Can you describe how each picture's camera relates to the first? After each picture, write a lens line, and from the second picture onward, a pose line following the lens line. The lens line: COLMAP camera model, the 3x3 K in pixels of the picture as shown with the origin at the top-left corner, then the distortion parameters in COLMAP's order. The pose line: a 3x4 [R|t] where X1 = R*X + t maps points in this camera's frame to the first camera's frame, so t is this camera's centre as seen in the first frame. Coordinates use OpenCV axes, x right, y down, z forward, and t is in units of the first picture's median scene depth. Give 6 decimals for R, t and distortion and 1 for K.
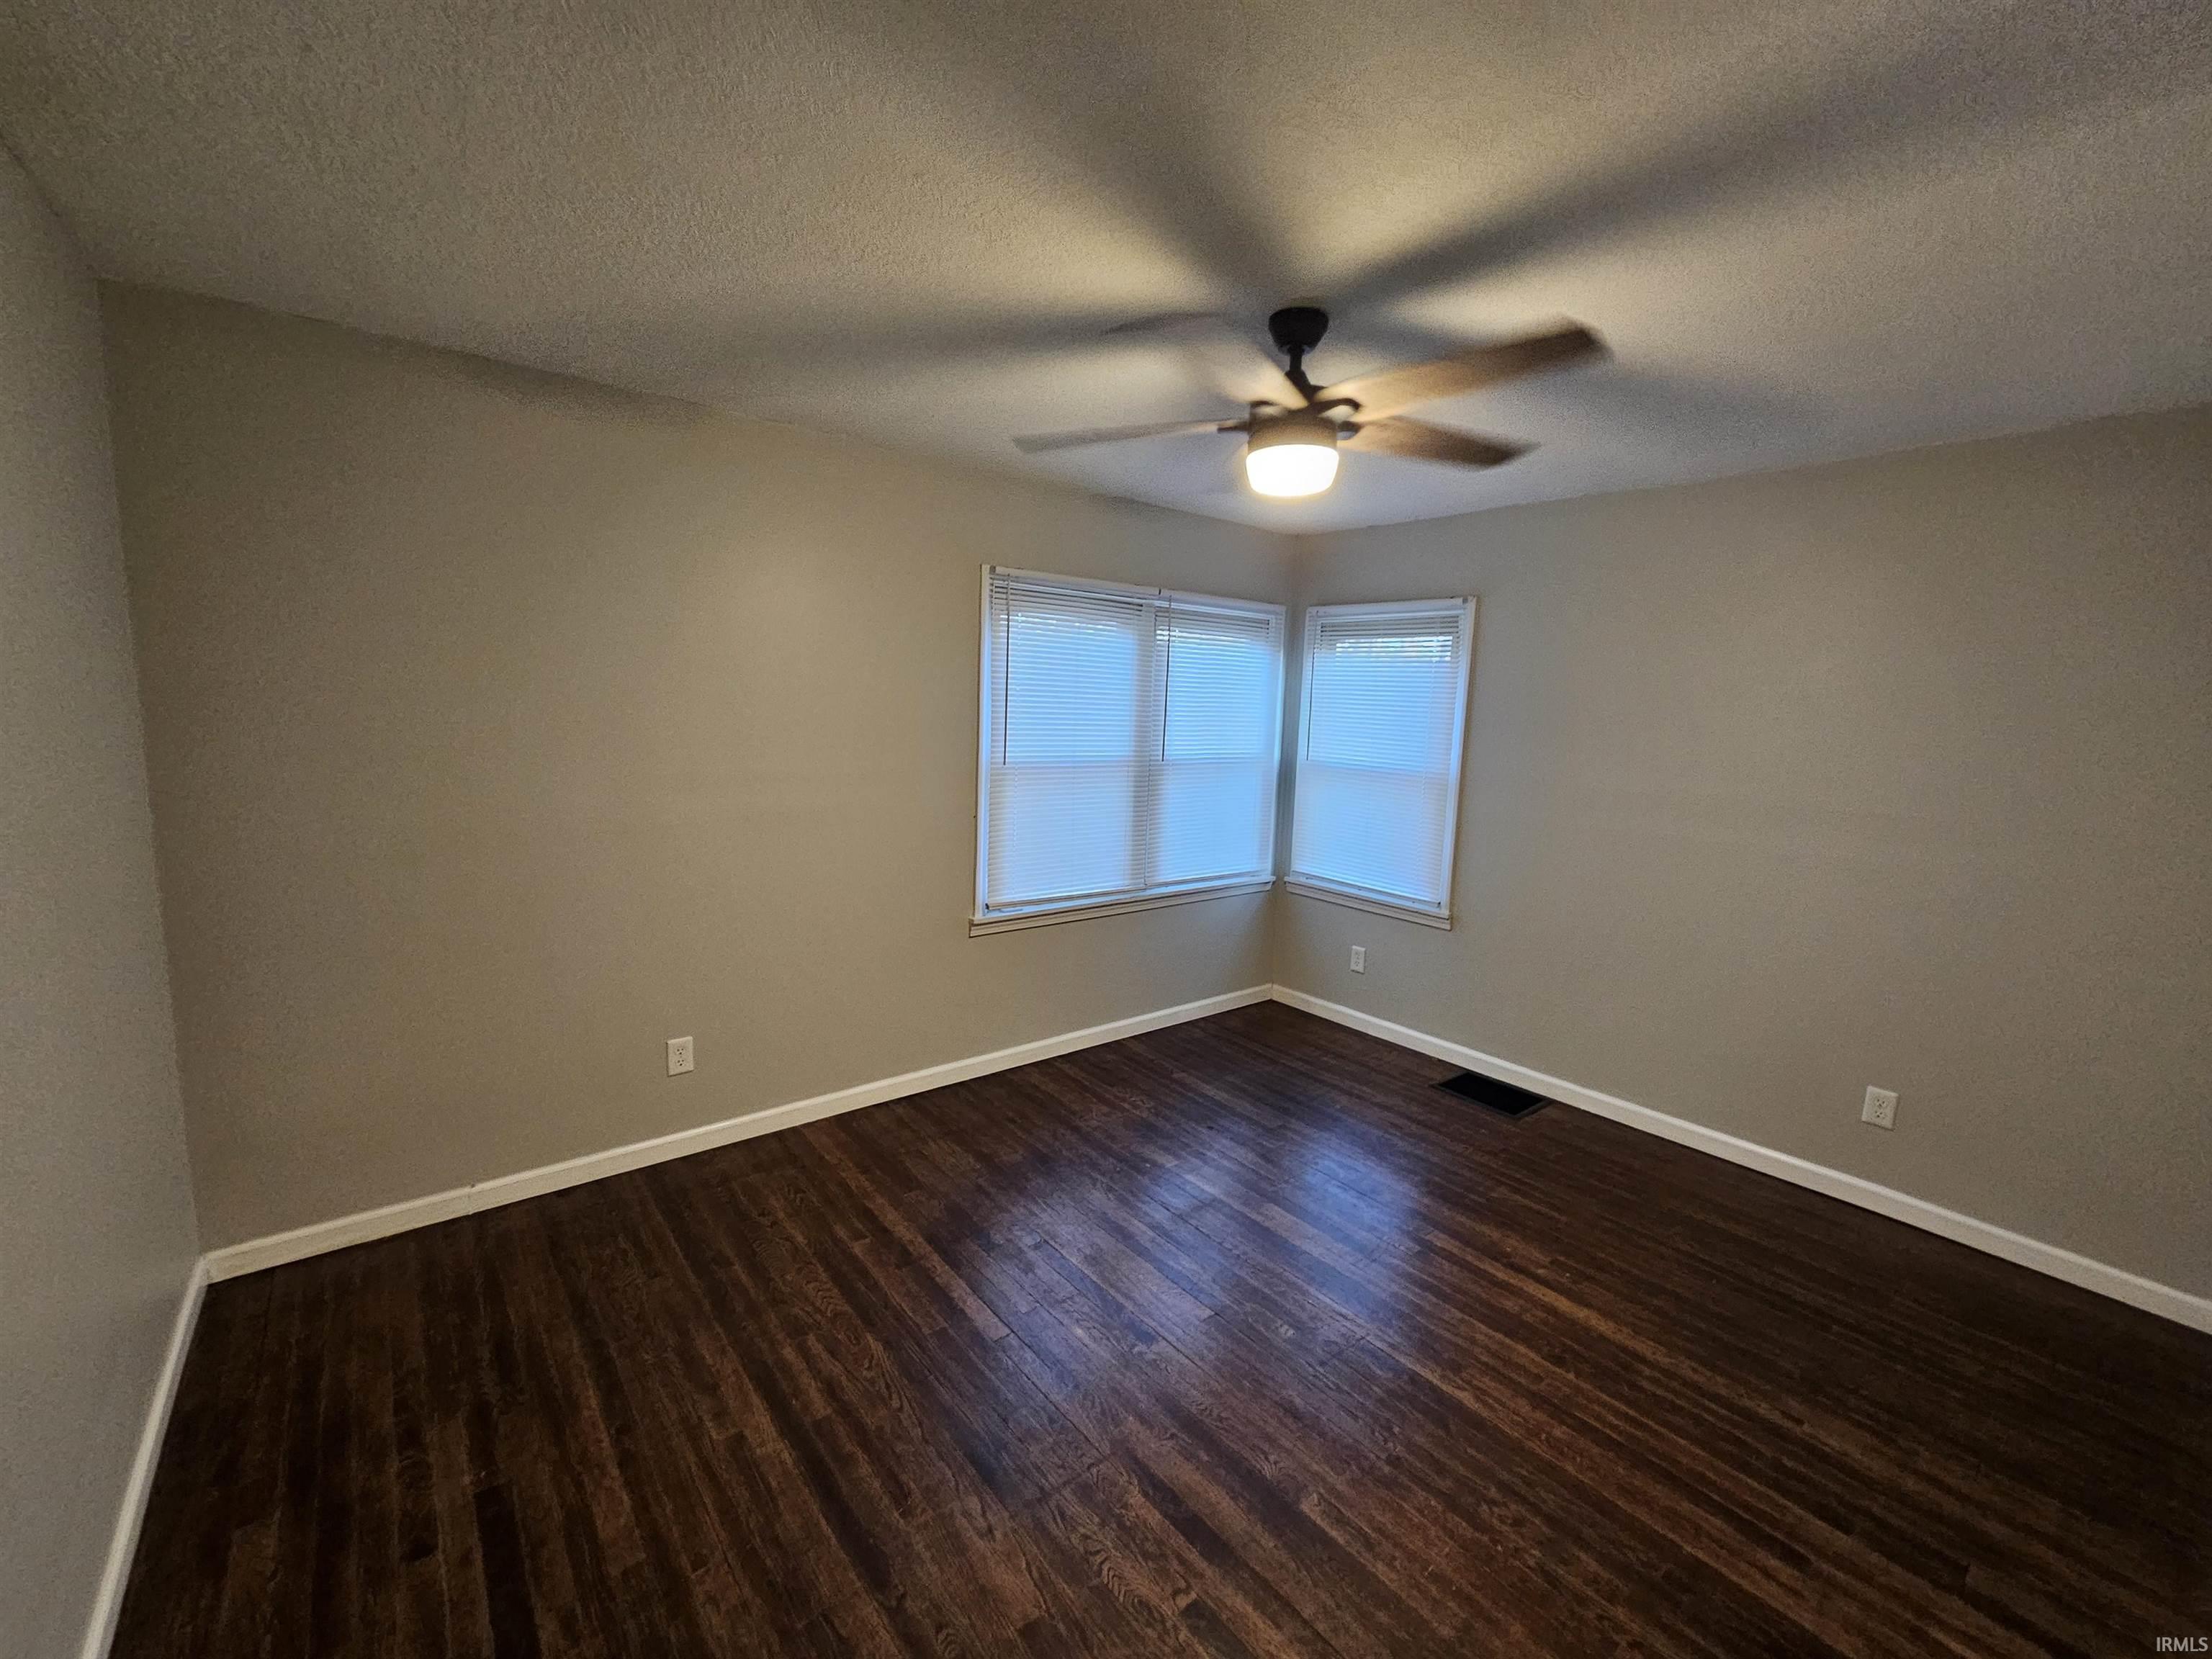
lens RADIAL K [[906.2, 0, 1106.0], [0, 906.2, 829.5], [0, 0, 1]] dist [-0.001176, -0.000256]
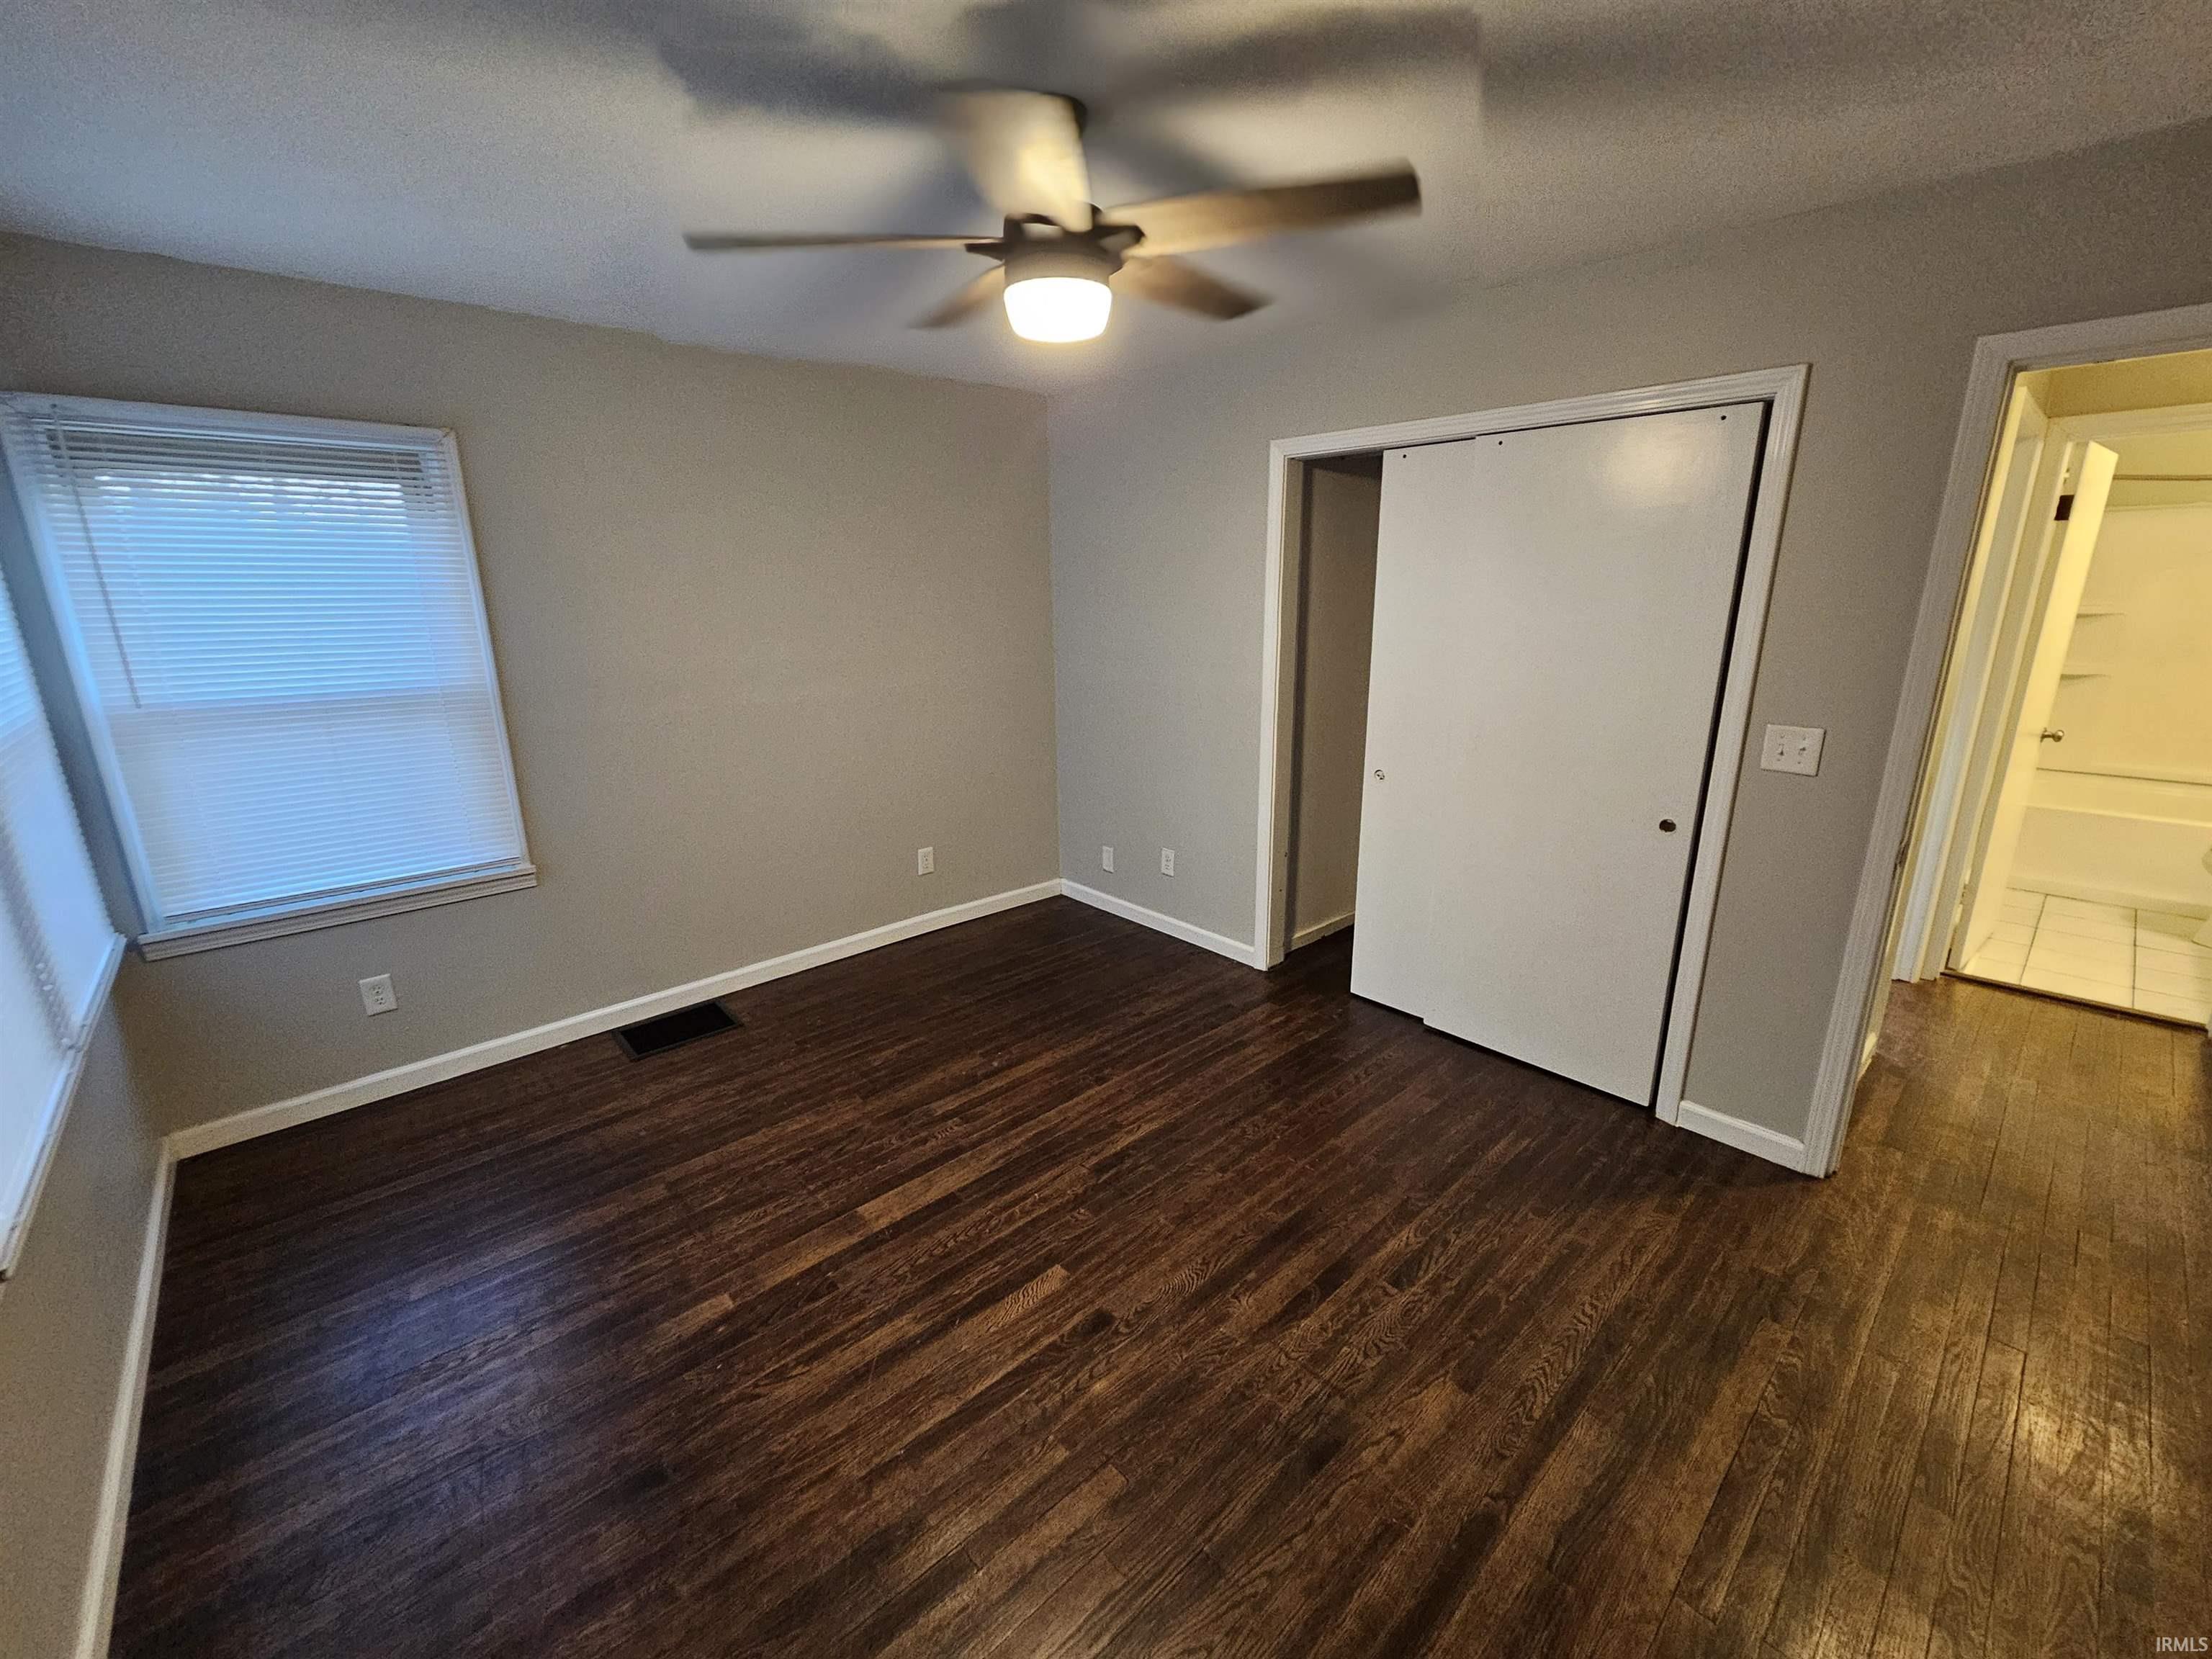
lens RADIAL K [[911.8, 0, 1115.9], [0, 911.8, 816.5], [0, 0, 1]] dist [0.002537, -0.000533]
pose [[-0.059713, -0.286023, 0.956361, -0.764546], [0.152031, 0.944287, 0.291904, -0.197104], [-0.986570, 0.162827, -0.012902, 1.031242]]
